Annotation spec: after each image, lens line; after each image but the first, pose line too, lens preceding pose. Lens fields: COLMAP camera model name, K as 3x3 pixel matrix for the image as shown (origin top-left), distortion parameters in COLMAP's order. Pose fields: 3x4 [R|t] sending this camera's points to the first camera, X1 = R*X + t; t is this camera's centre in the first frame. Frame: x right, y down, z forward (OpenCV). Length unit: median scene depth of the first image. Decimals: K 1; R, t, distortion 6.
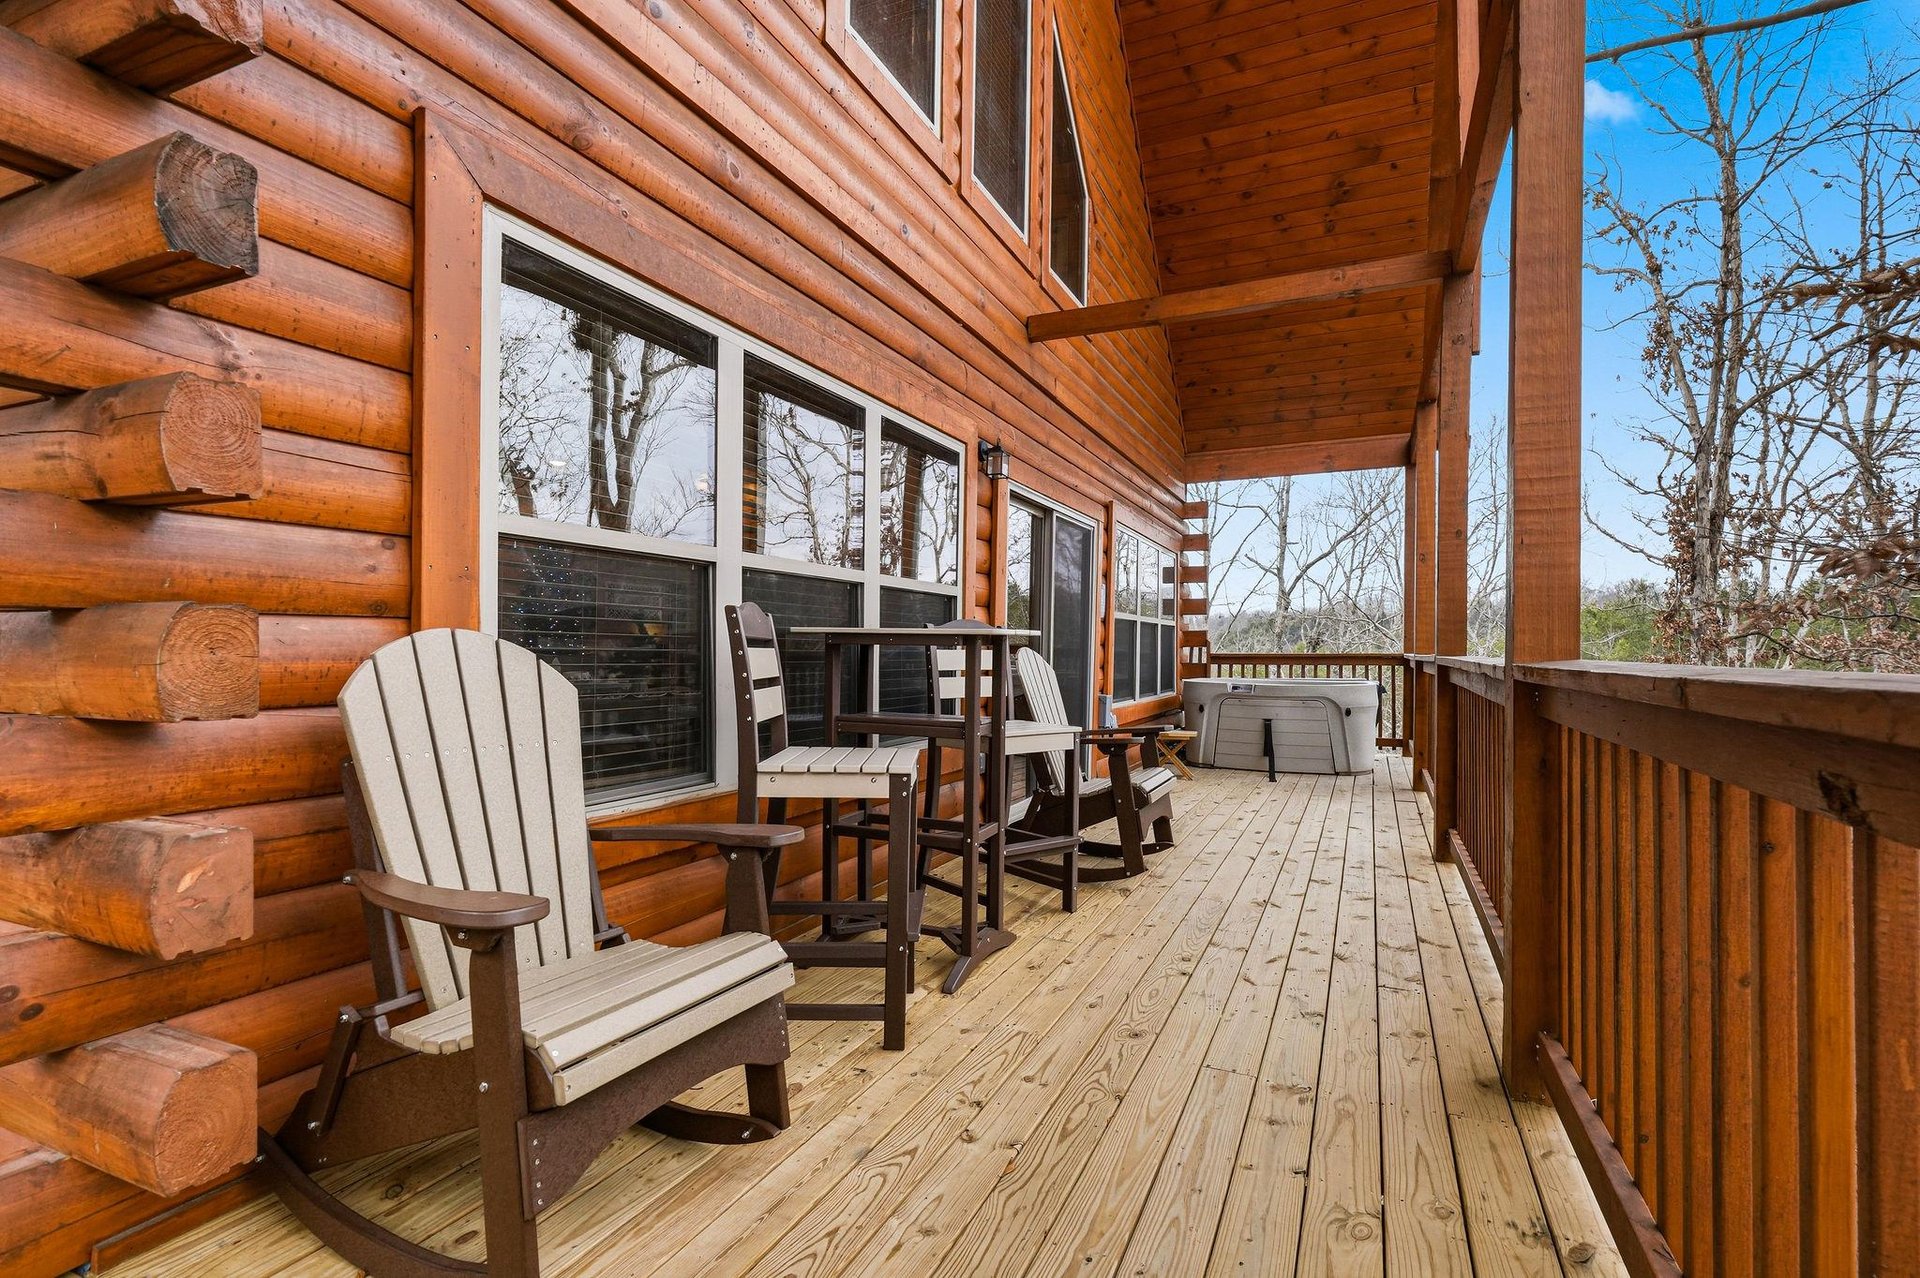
lens RADIAL K [[892.4, 0, 966.0], [0, 892.4, 643.8], [0, 0, 1]] dist [0.015792, 0.000131]
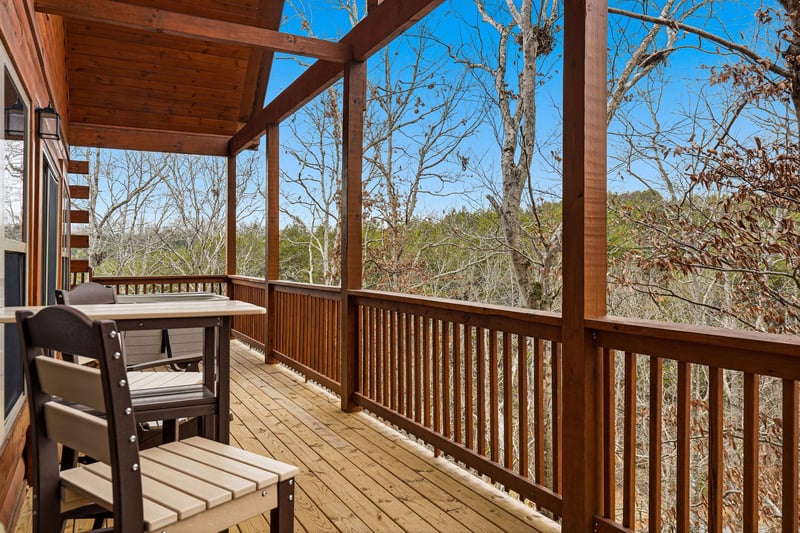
lens RADIAL K [[577.3, 0, 398.4], [0, 577.3, 262.6], [0, 0, 1]] dist [-0.011588, -0.001929]
pose [[0.620811, -0.010270, 0.783893, -0.123268], [-0.000544, 0.999908, 0.013531, -0.024765], [-0.783960, -0.008826, 0.620749, 0.130871]]
